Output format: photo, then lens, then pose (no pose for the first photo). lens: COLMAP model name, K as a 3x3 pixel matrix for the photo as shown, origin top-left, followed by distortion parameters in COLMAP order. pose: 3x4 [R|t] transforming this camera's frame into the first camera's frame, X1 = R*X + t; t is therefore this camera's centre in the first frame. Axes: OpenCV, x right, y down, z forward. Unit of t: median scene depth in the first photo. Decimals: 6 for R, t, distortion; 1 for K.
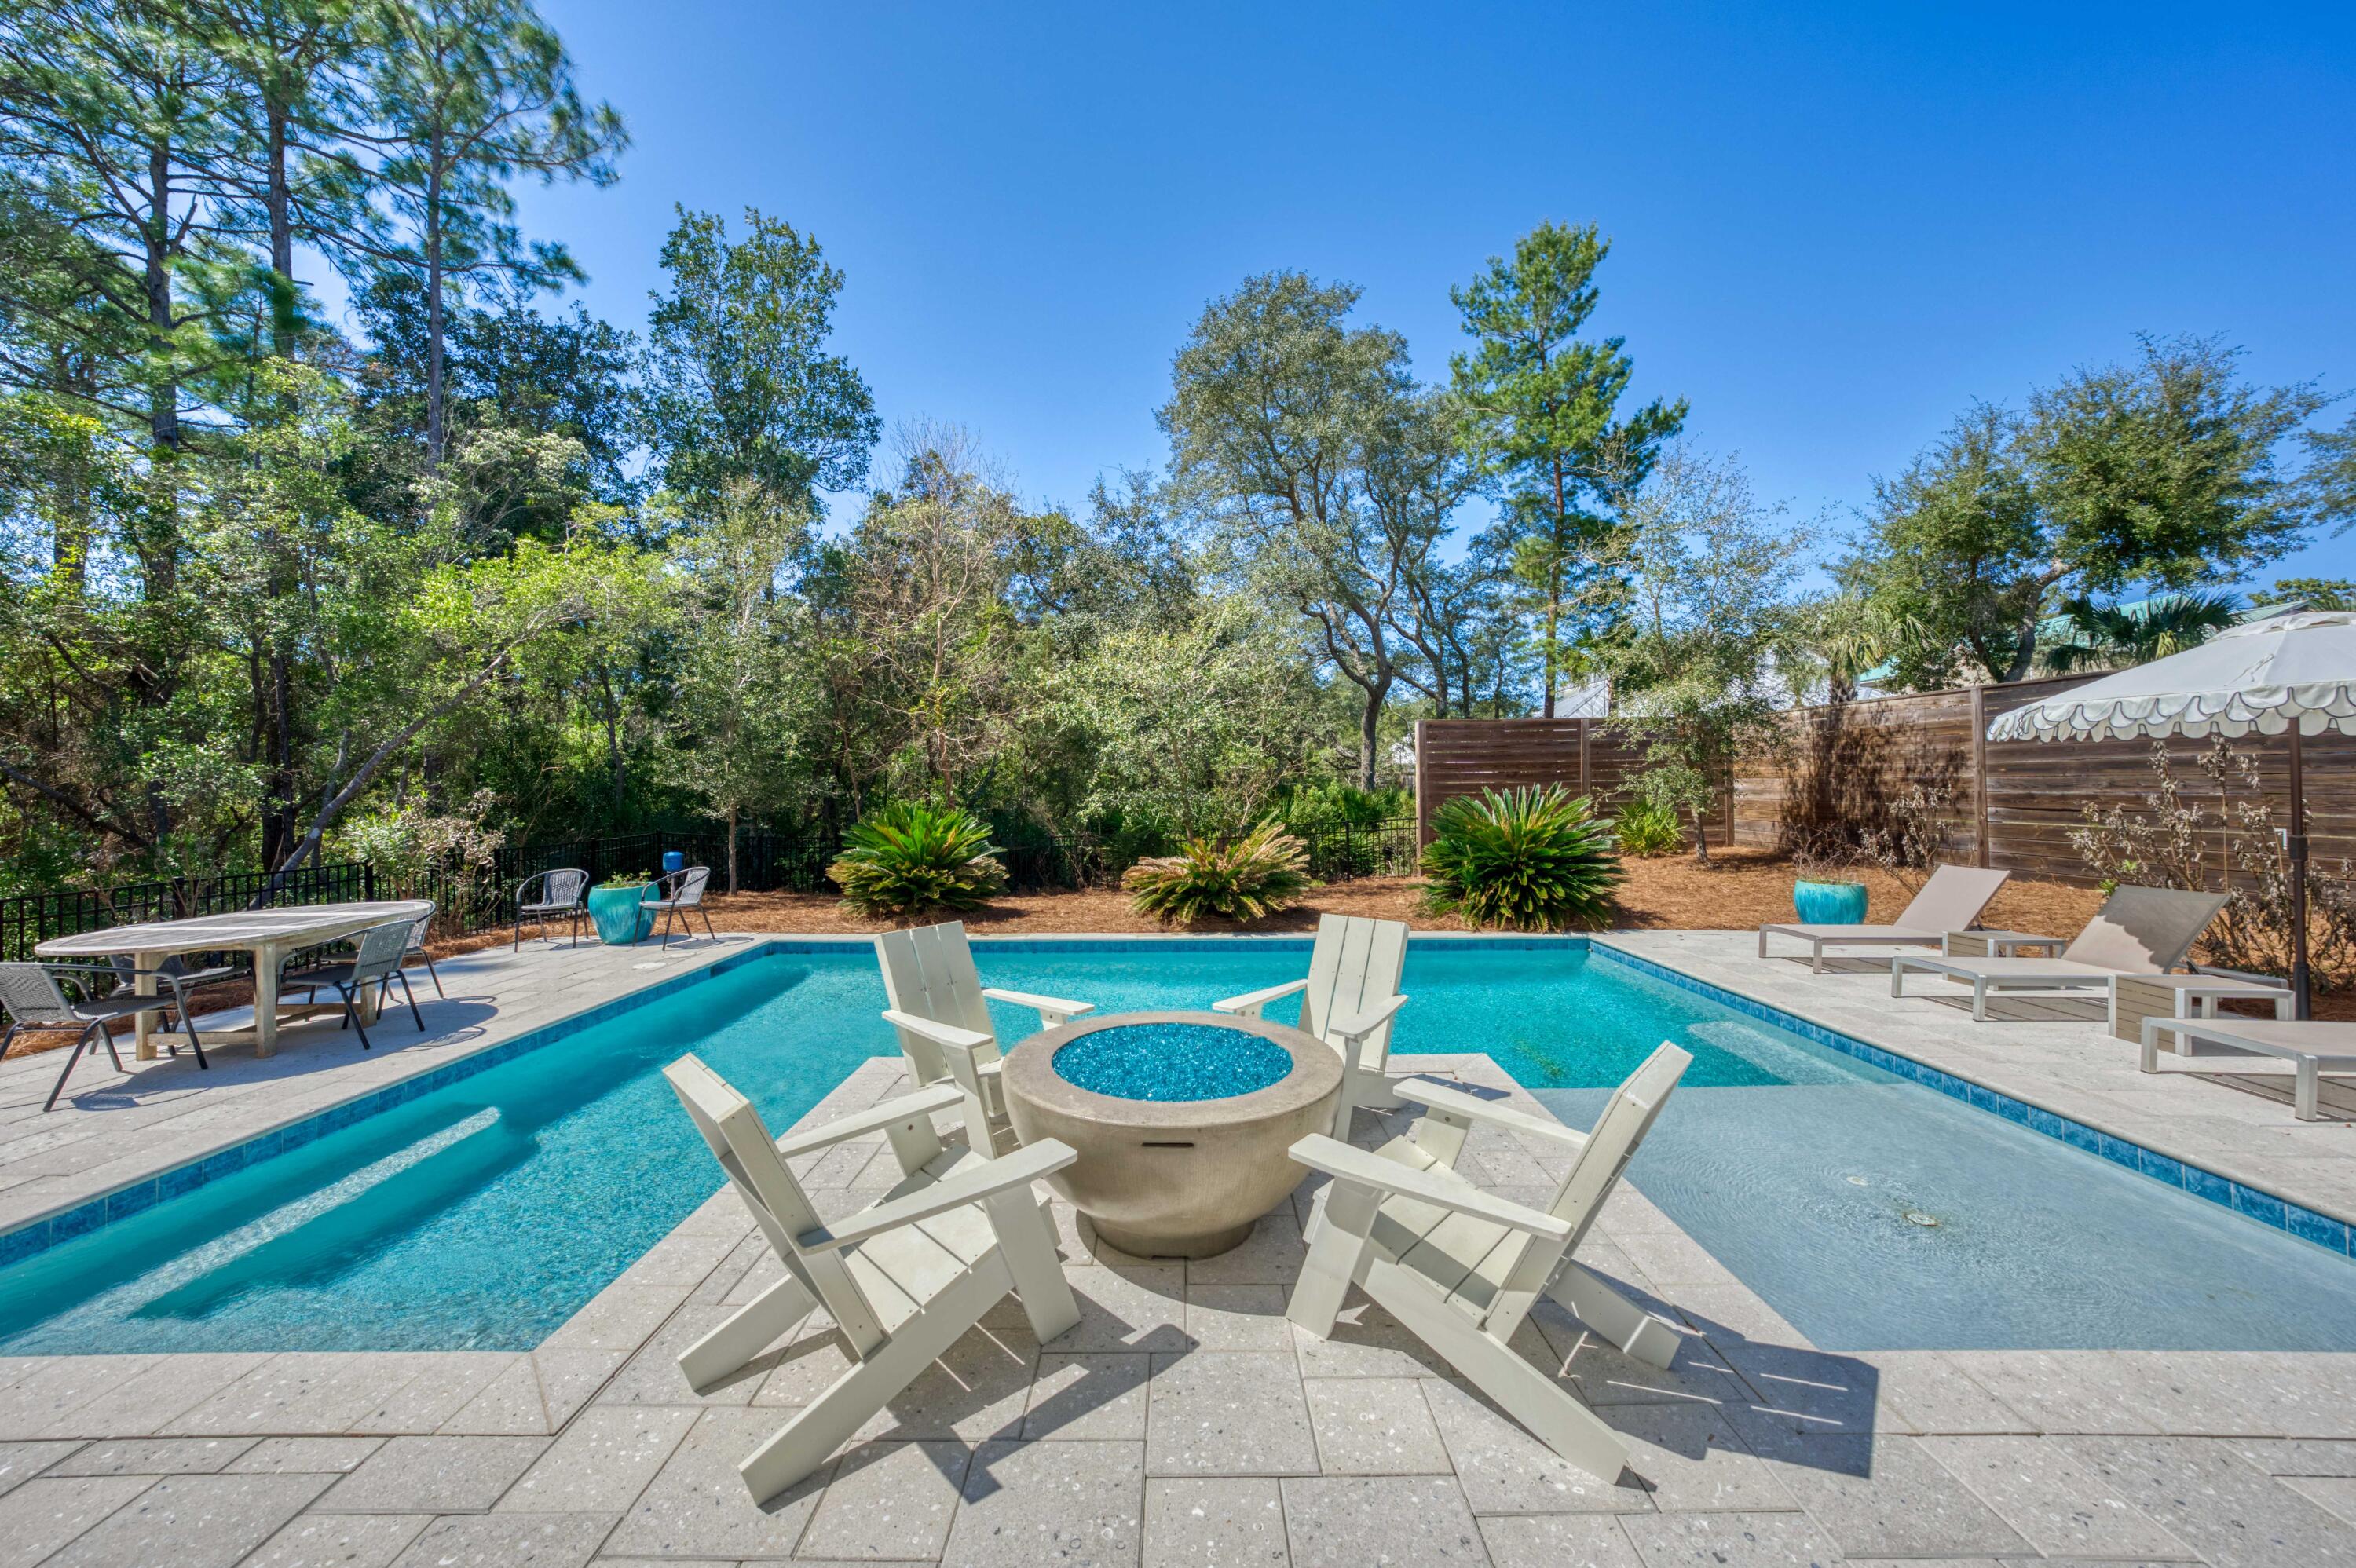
lens RADIAL K [[802.1, 0, 1172.7], [0, 802.1, 769.7], [0, 0, 1]] dist [-0.011812, 0.000118]
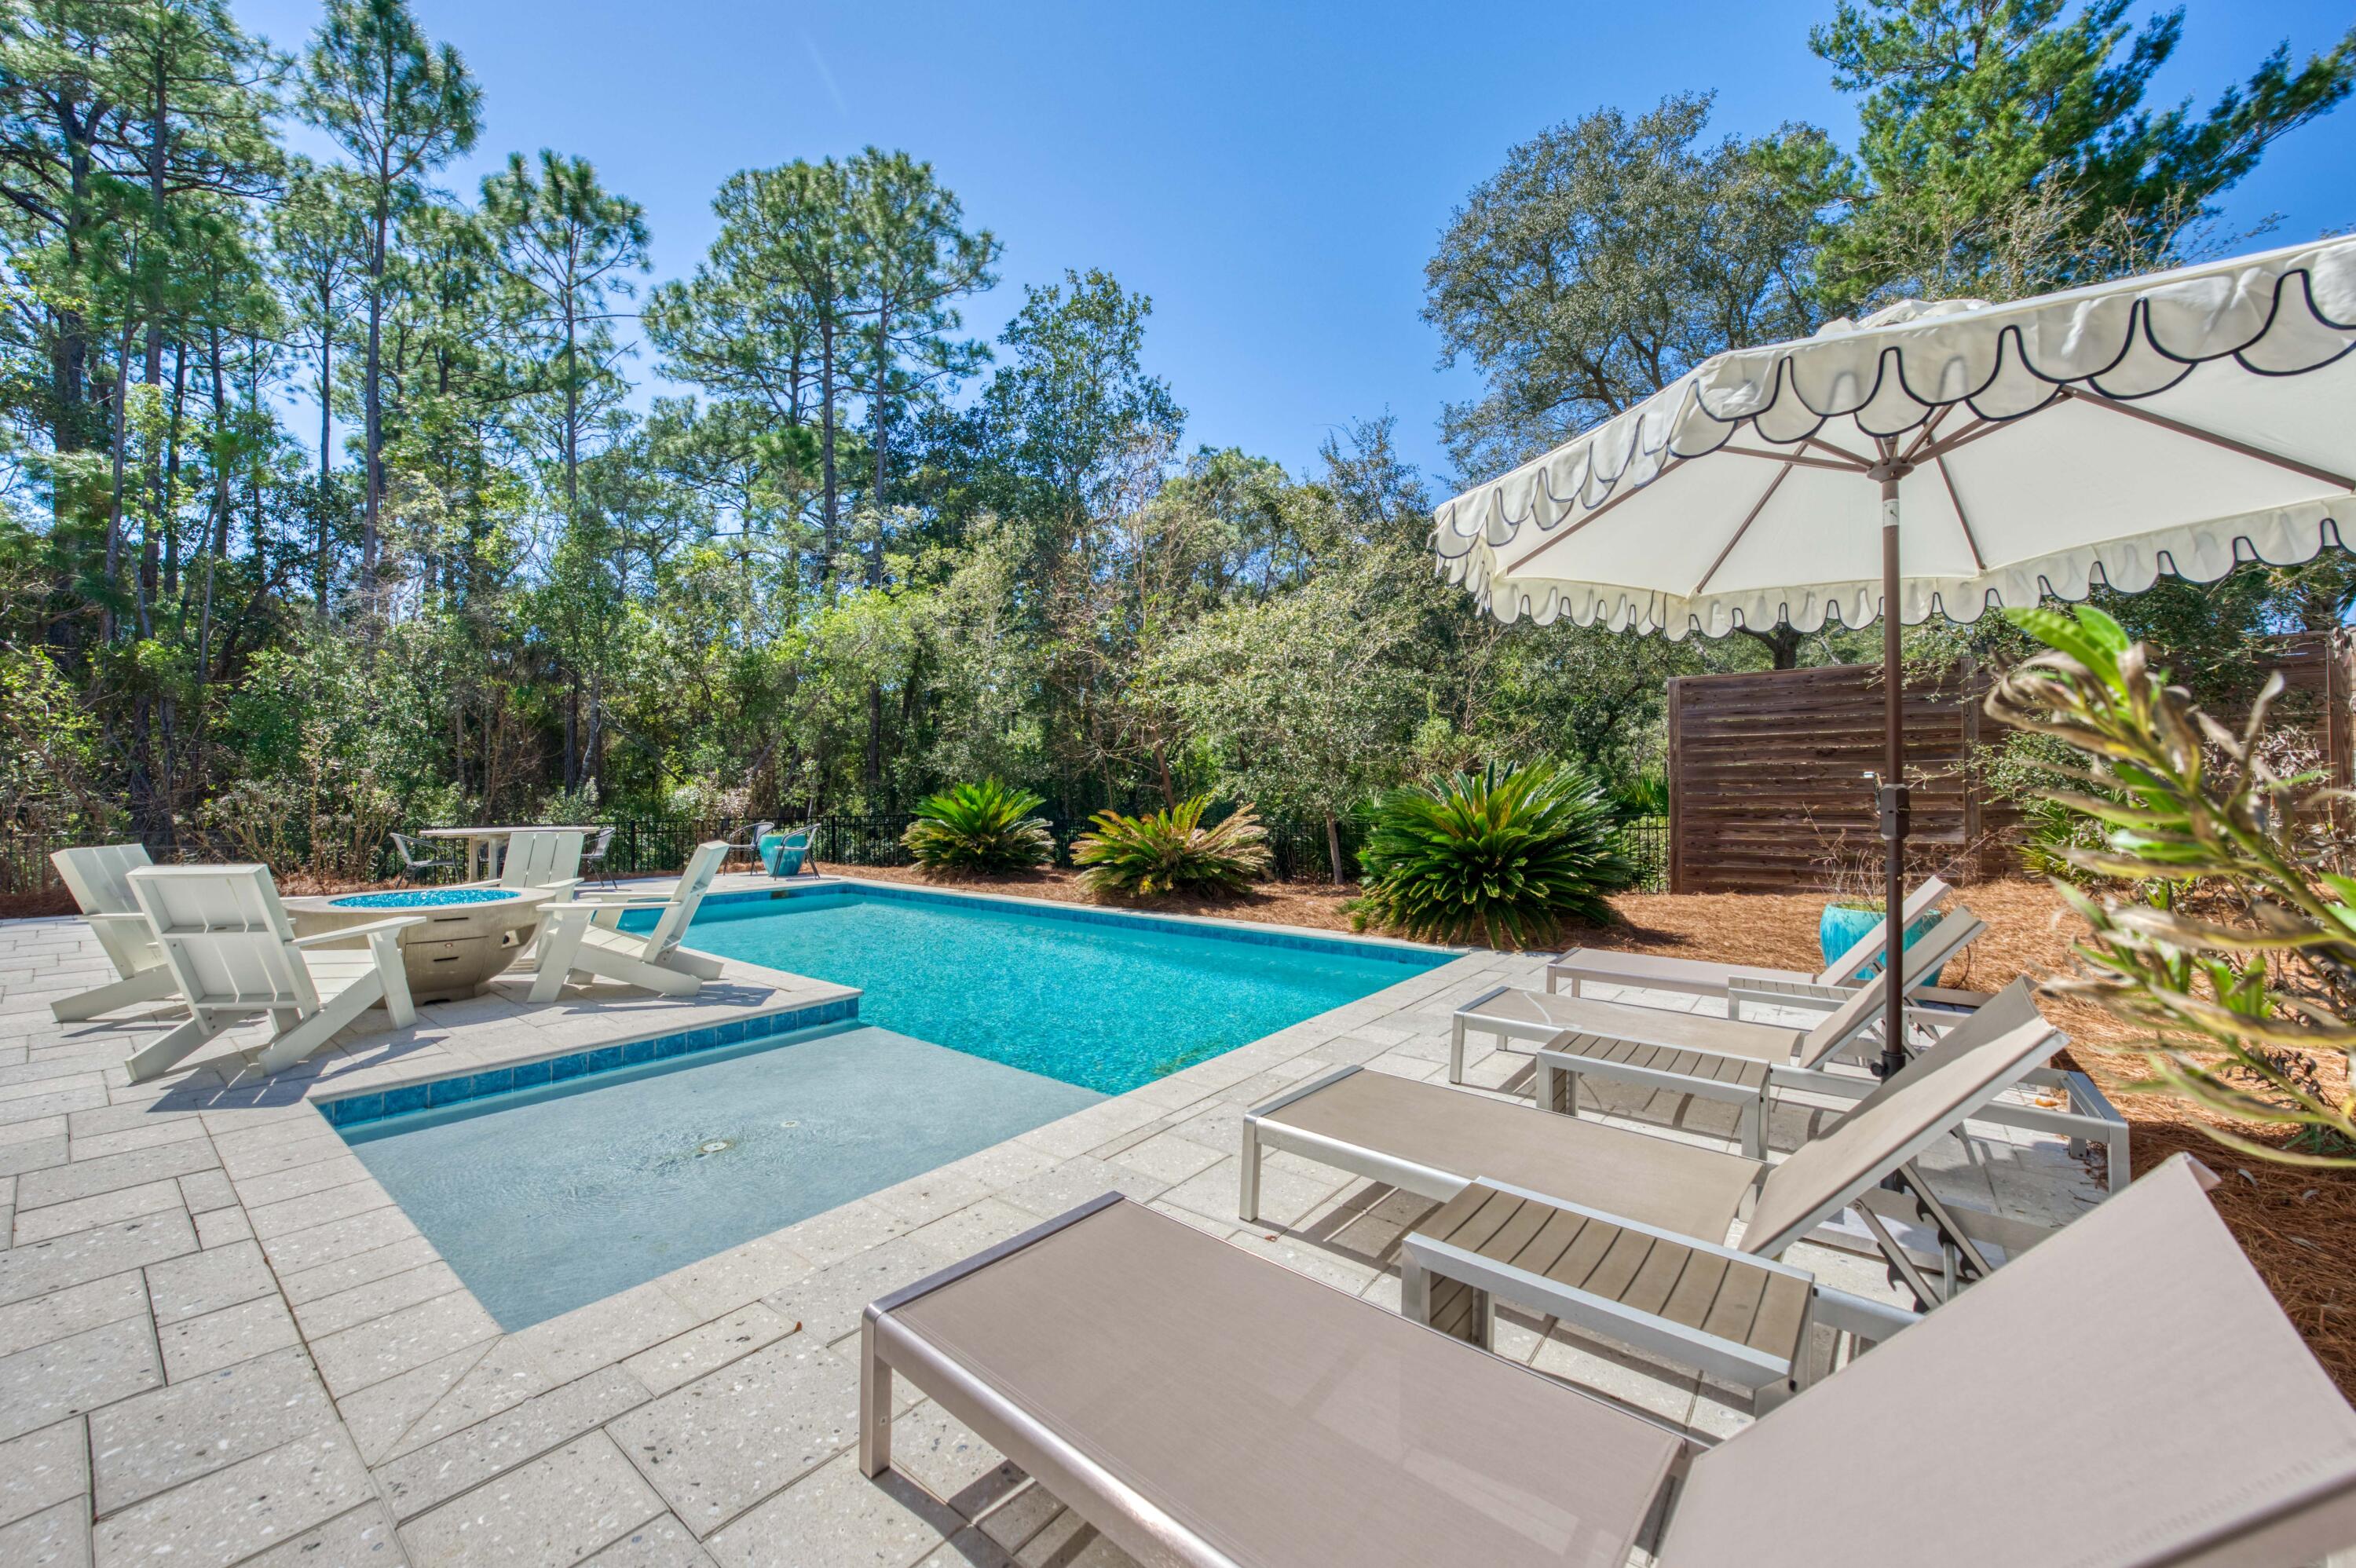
lens RADIAL K [[885.5, 0, 1168.7], [0, 885.5, 781.3], [0, 0, 1]] dist [-0.016367, -0.000026]
pose [[0.789210, -0.000315, -0.614124, 0.447247], [0.016911, 0.999632, 0.021221, 0.009288], [0.613891, -0.027133, 0.788925, 0.077049]]
